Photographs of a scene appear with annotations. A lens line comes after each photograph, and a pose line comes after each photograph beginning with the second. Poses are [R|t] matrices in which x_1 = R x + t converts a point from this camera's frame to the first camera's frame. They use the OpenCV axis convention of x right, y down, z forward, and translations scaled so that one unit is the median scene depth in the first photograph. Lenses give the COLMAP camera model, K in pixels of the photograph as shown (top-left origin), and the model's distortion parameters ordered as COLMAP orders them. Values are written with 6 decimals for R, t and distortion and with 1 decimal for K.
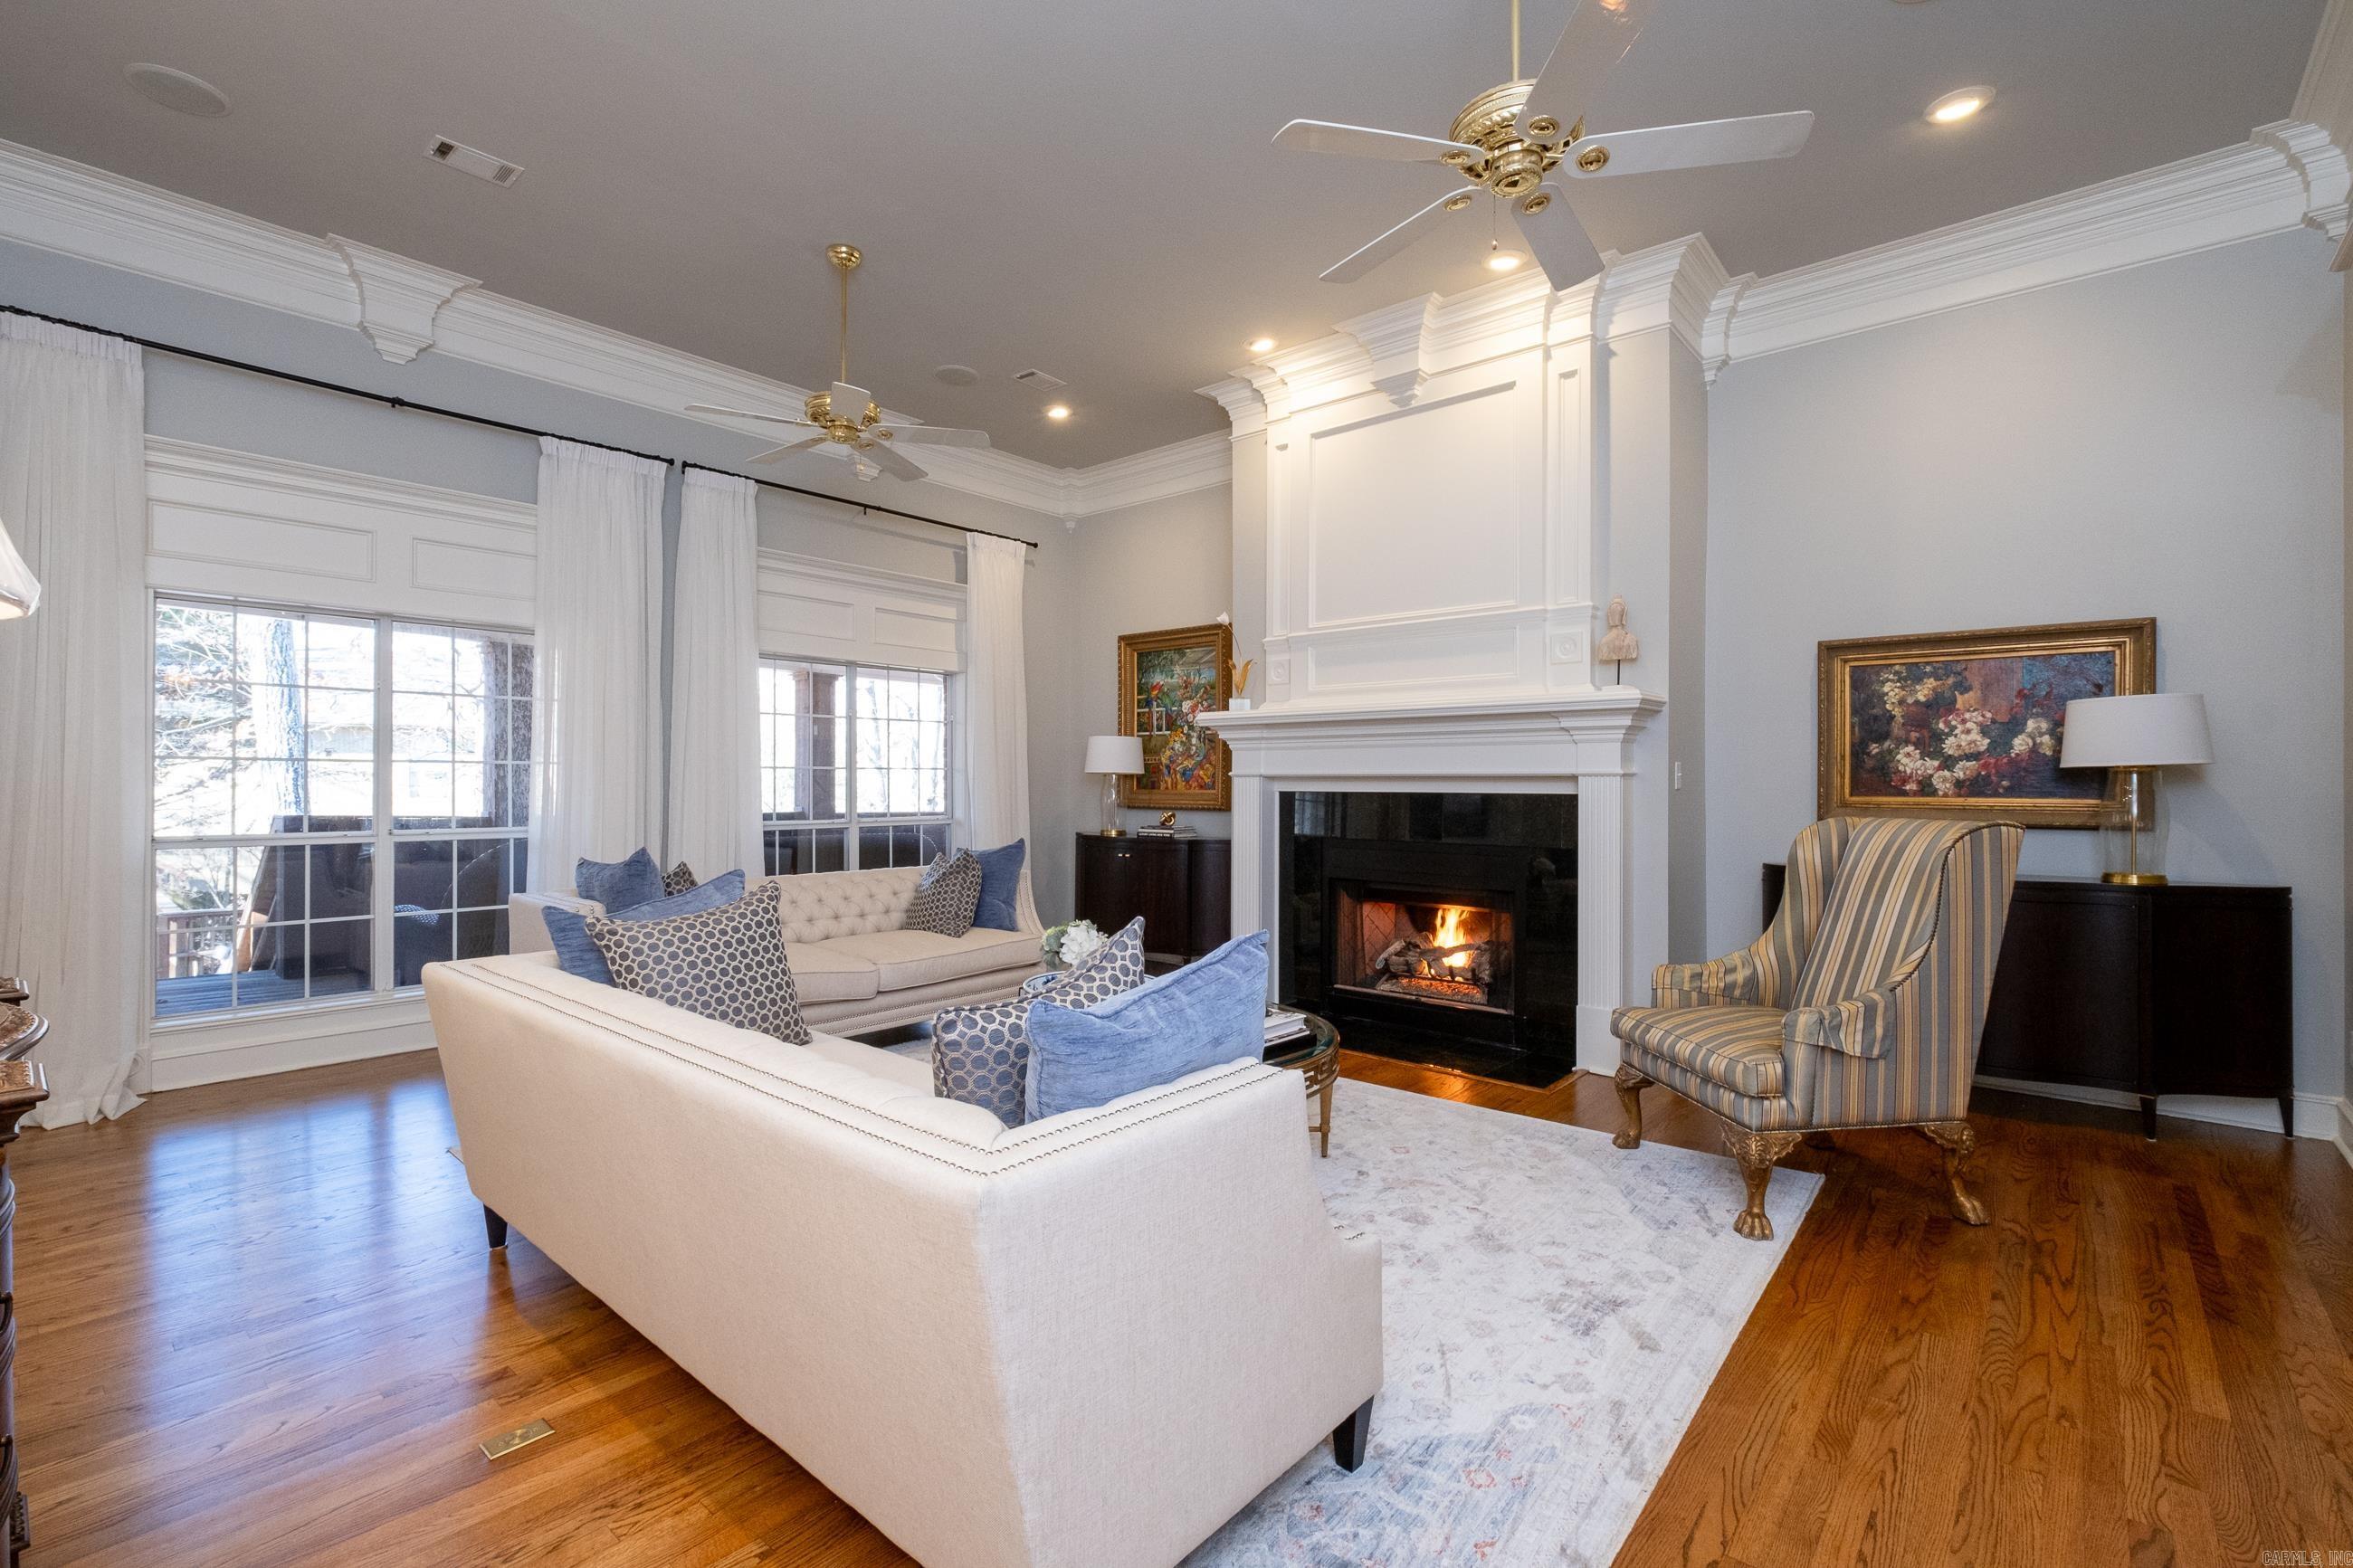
lens RADIAL K [[1032.7, 0, 1185.8], [0, 1032.7, 771.5], [0, 0, 1]] dist [-0.001156, -0.000160]
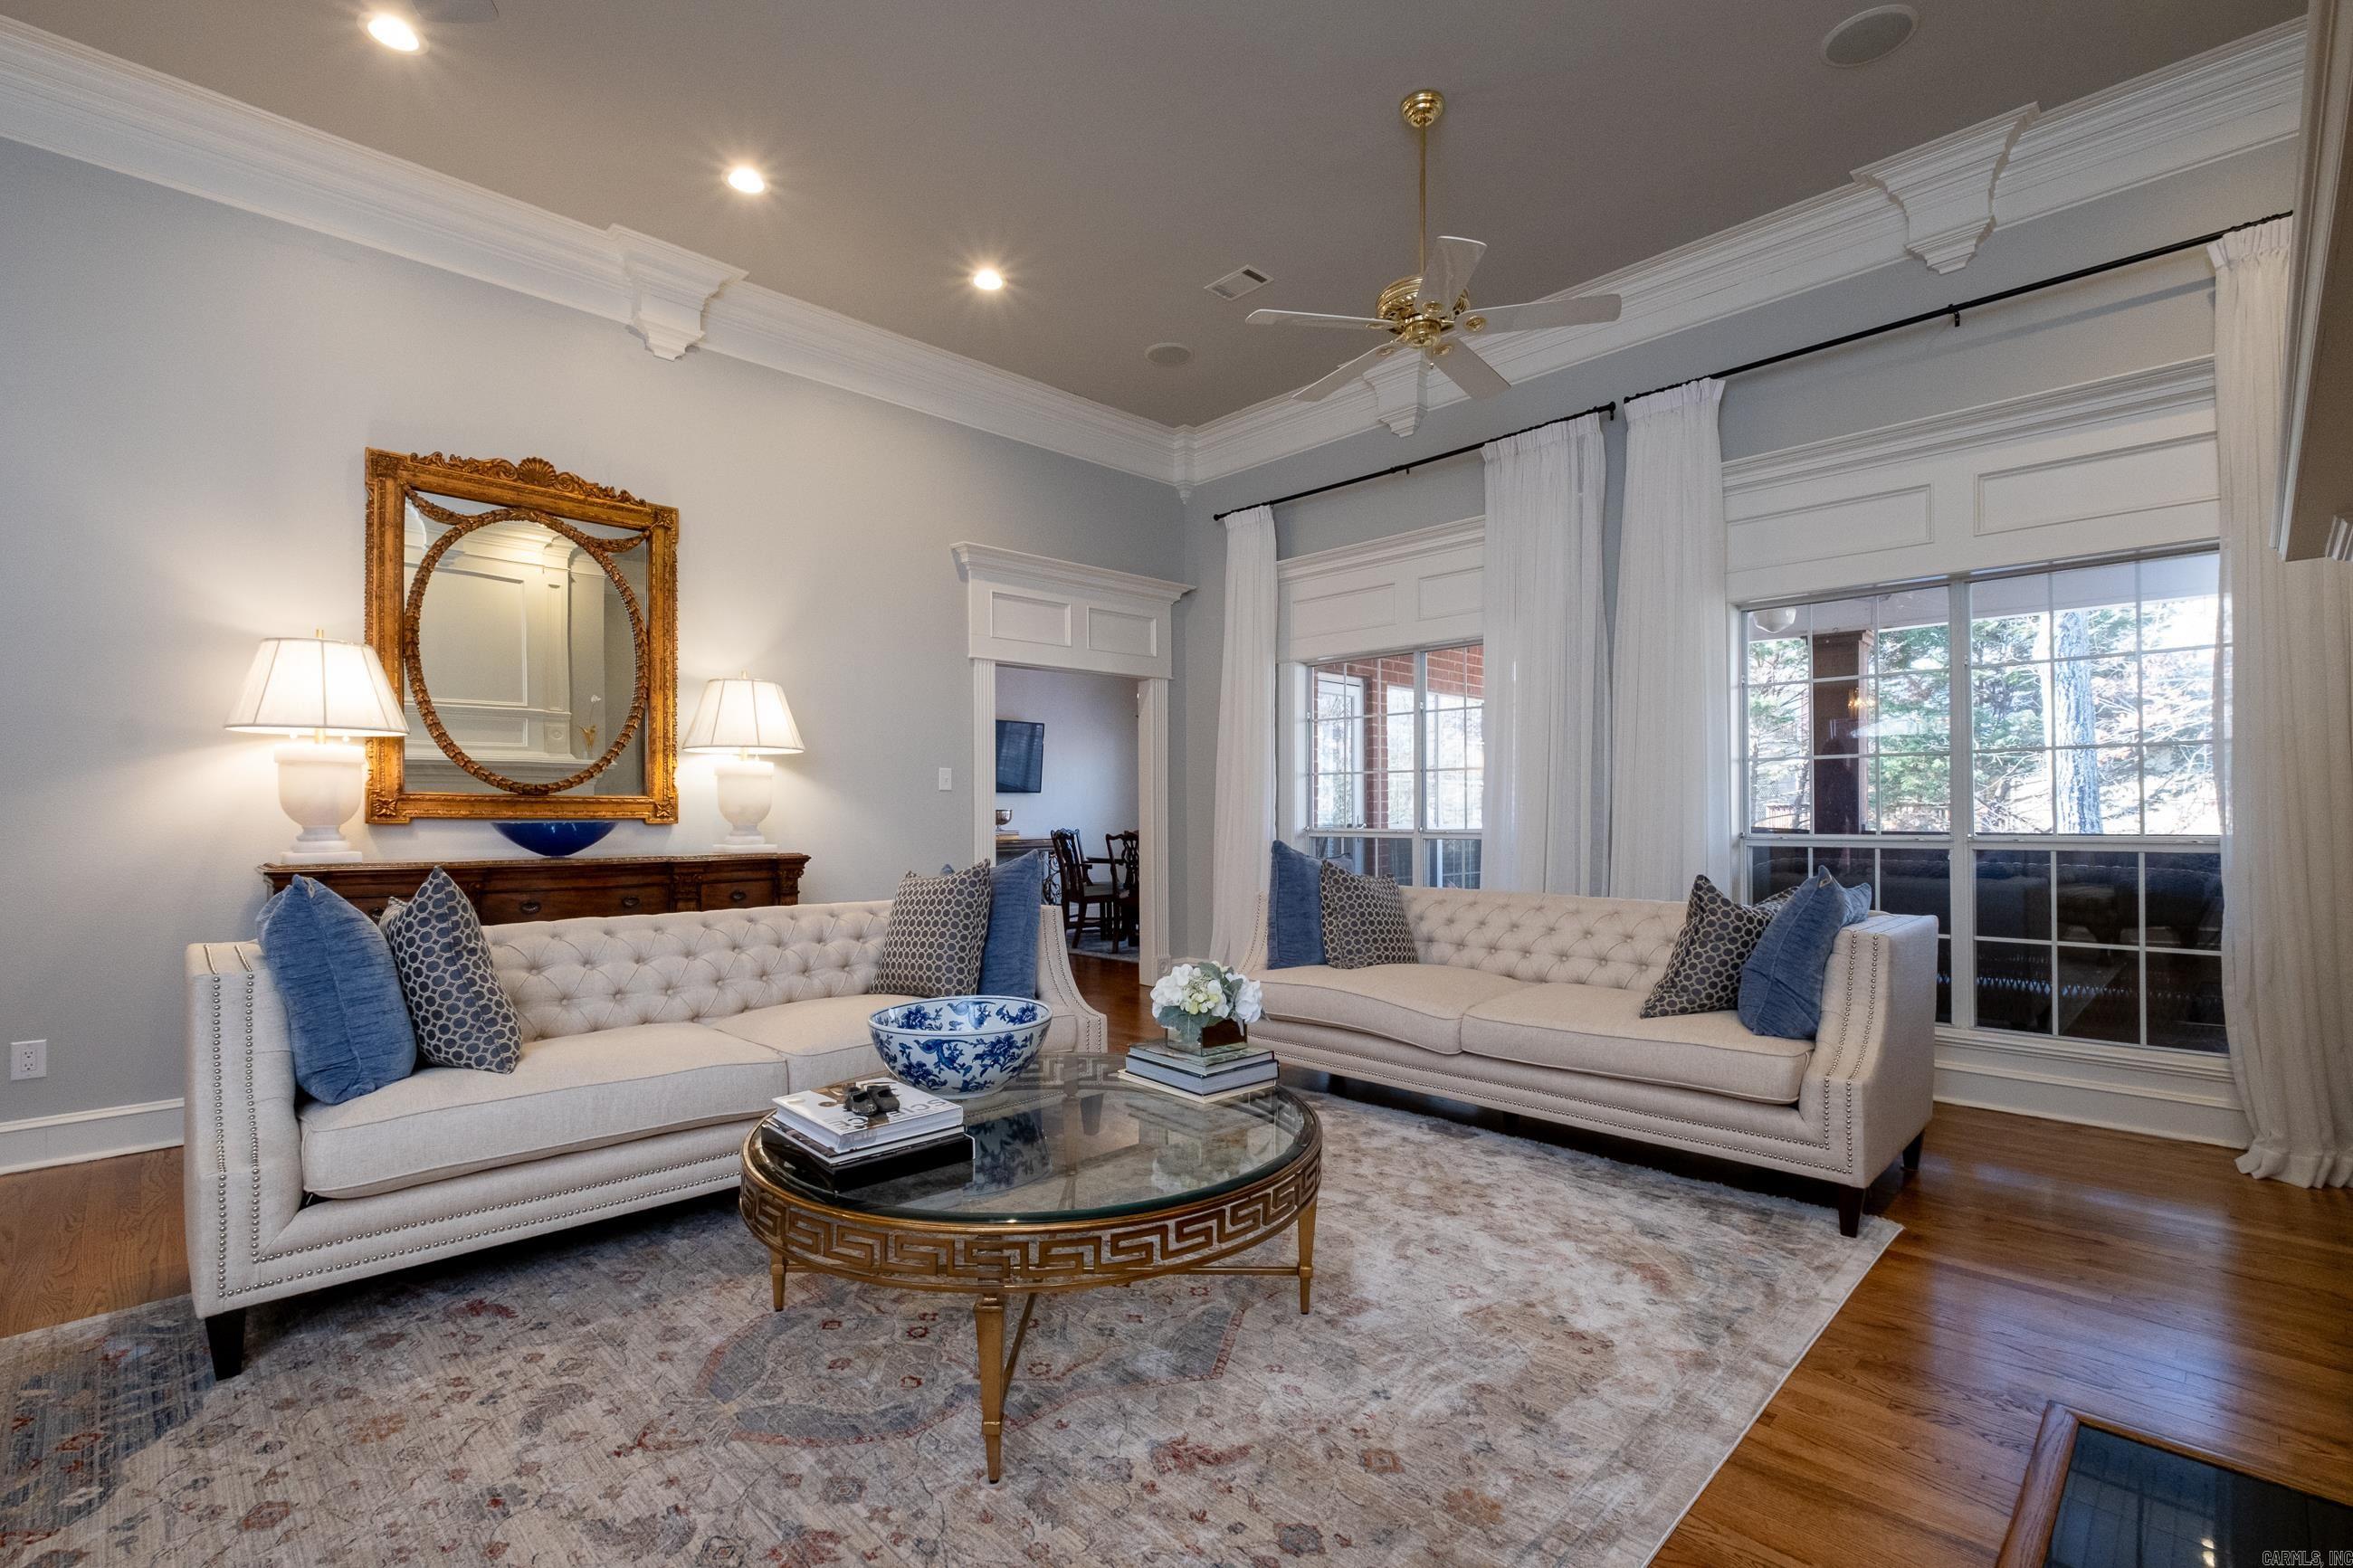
lens RADIAL K [[1042.4, 0, 1179.7], [0, 1042.4, 816.7], [0, 0, 1]] dist [-0.000536, -0.000048]
pose [[-0.080496, 0.000743, -0.996755, 0.392226], [0.011746, 0.999931, -0.000204, 0.034662], [0.996686, -0.011724, -0.080499, 0.720314]]
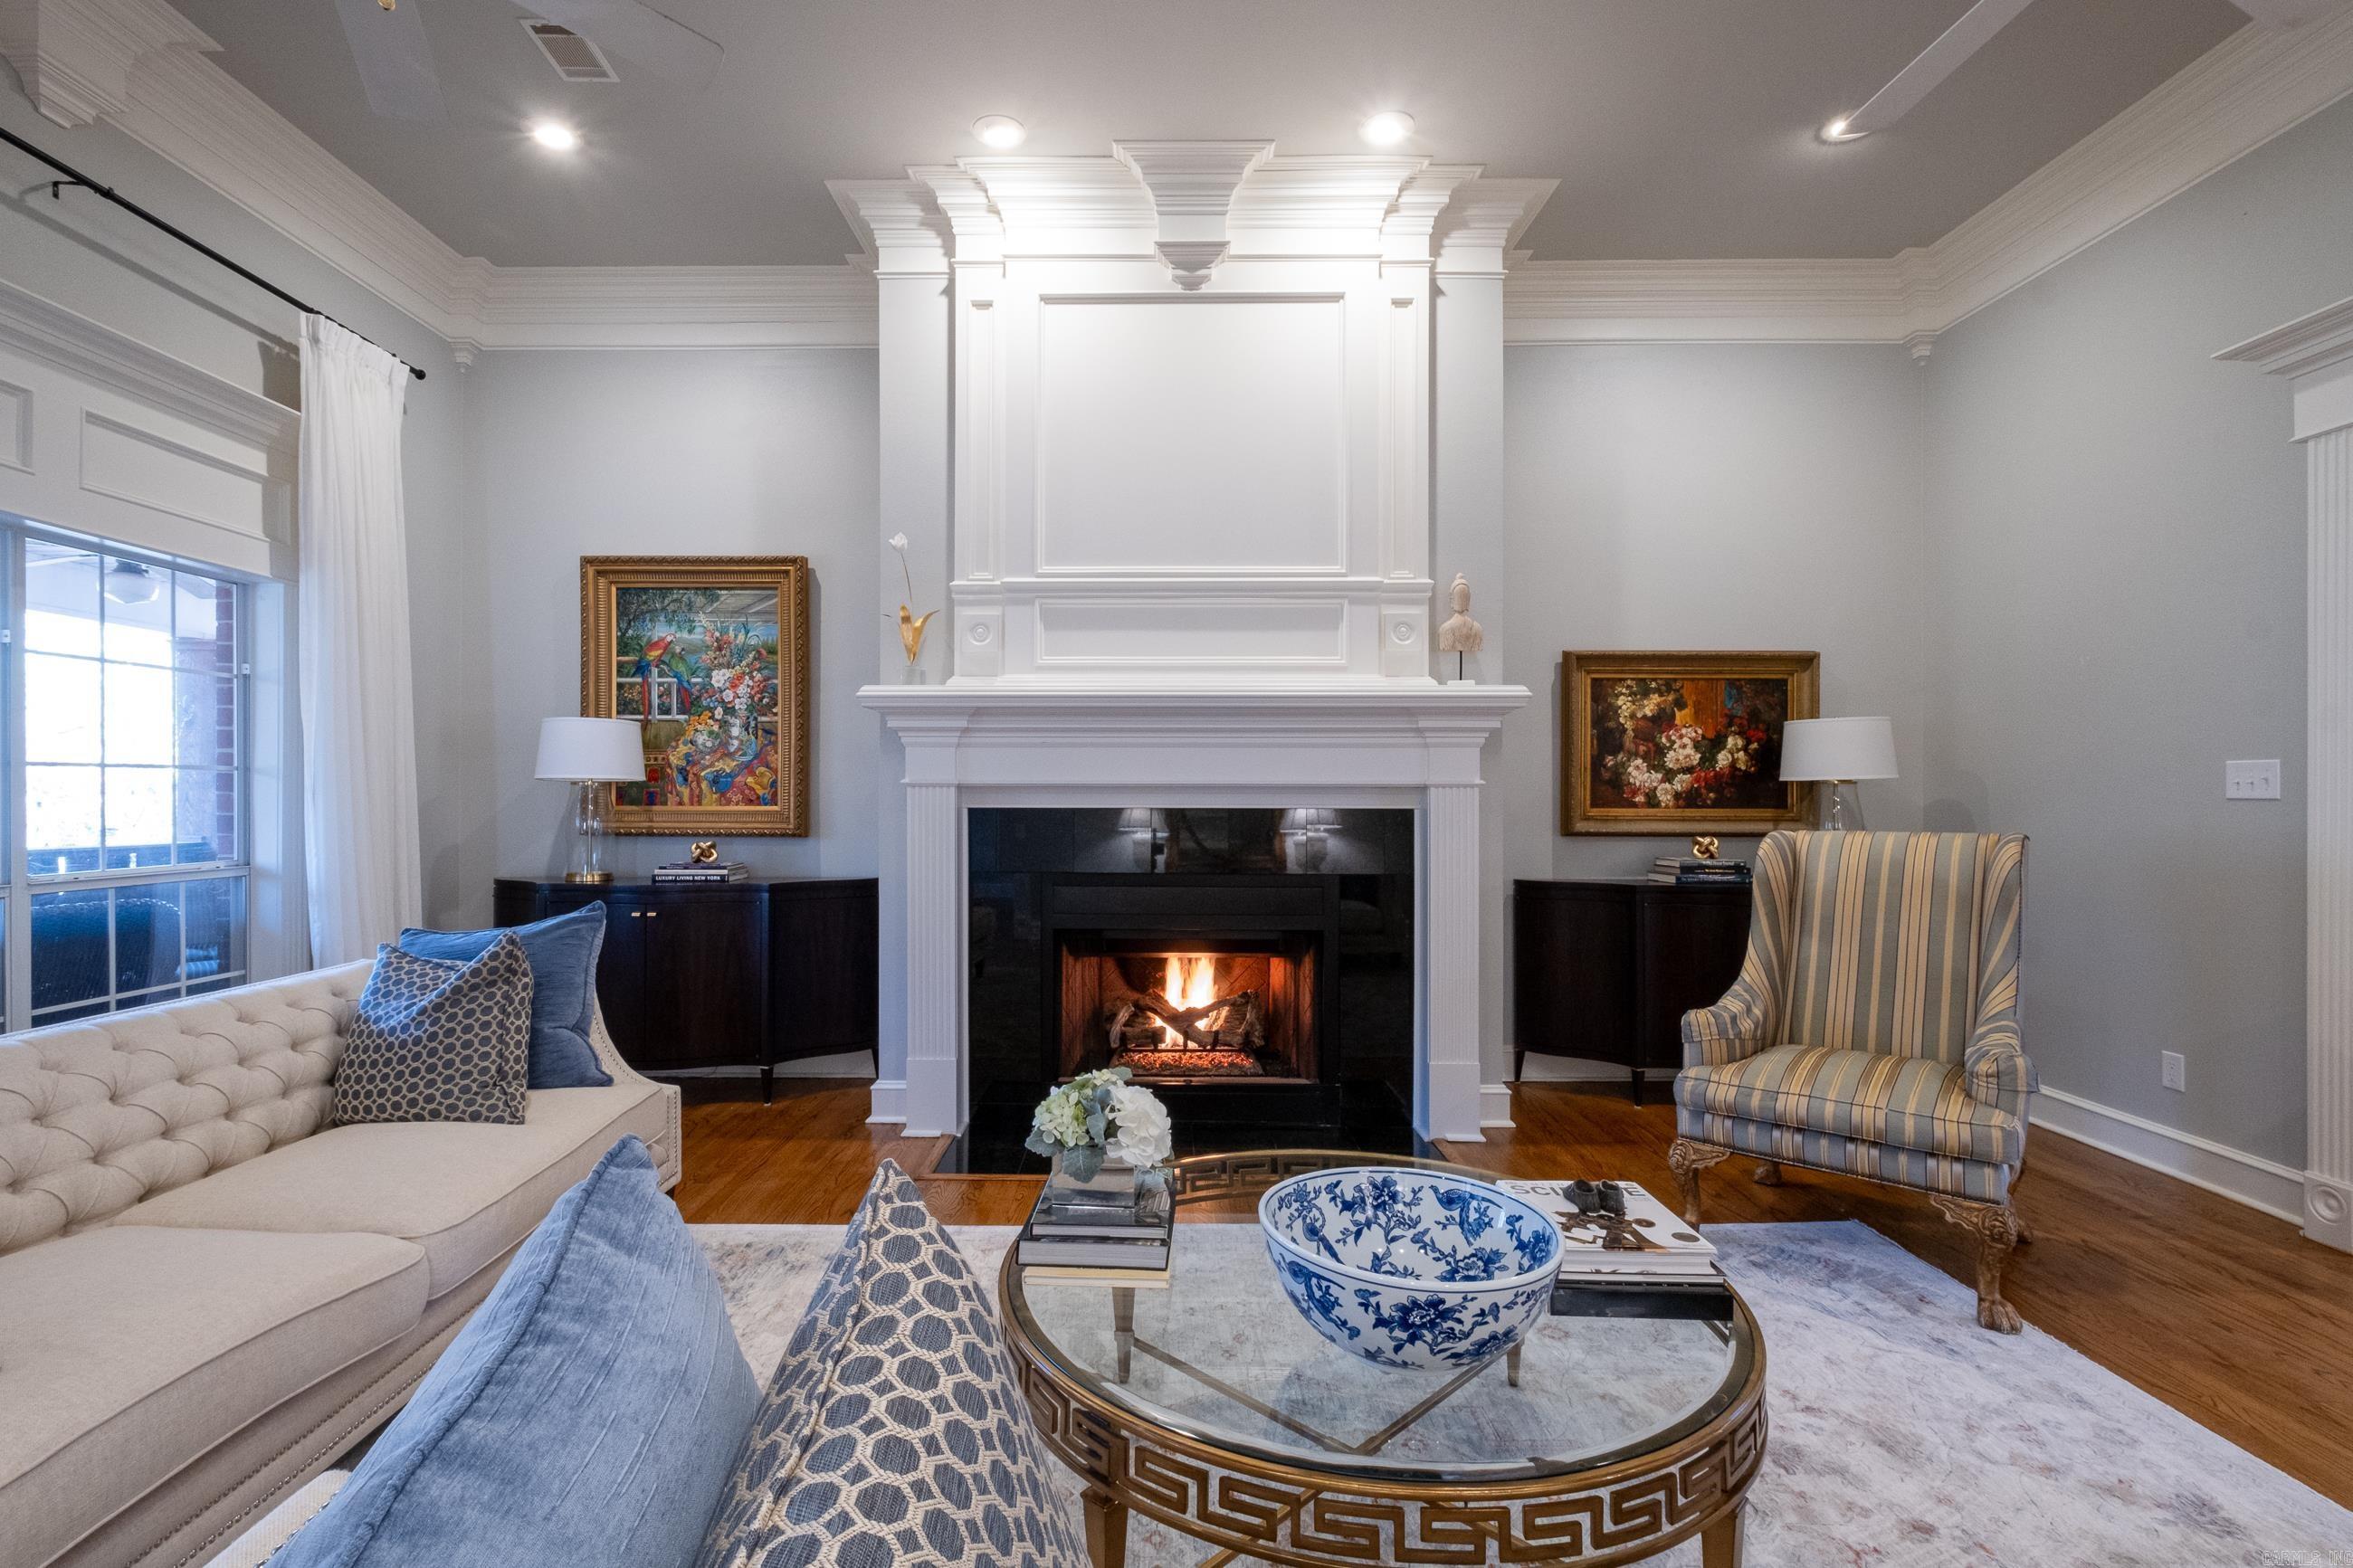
lens RADIAL K [[1061.1, 0, 1142.4], [0, 1061.1, 791.4], [0, 0, 1]] dist [-0.001616, -0.000338]
pose [[0.769996, 0.001599, 0.638047, -0.290375], [-0.006372, 0.999966, 0.005184, 0.004266], [-0.638017, -0.008057, 0.769980, 0.414732]]
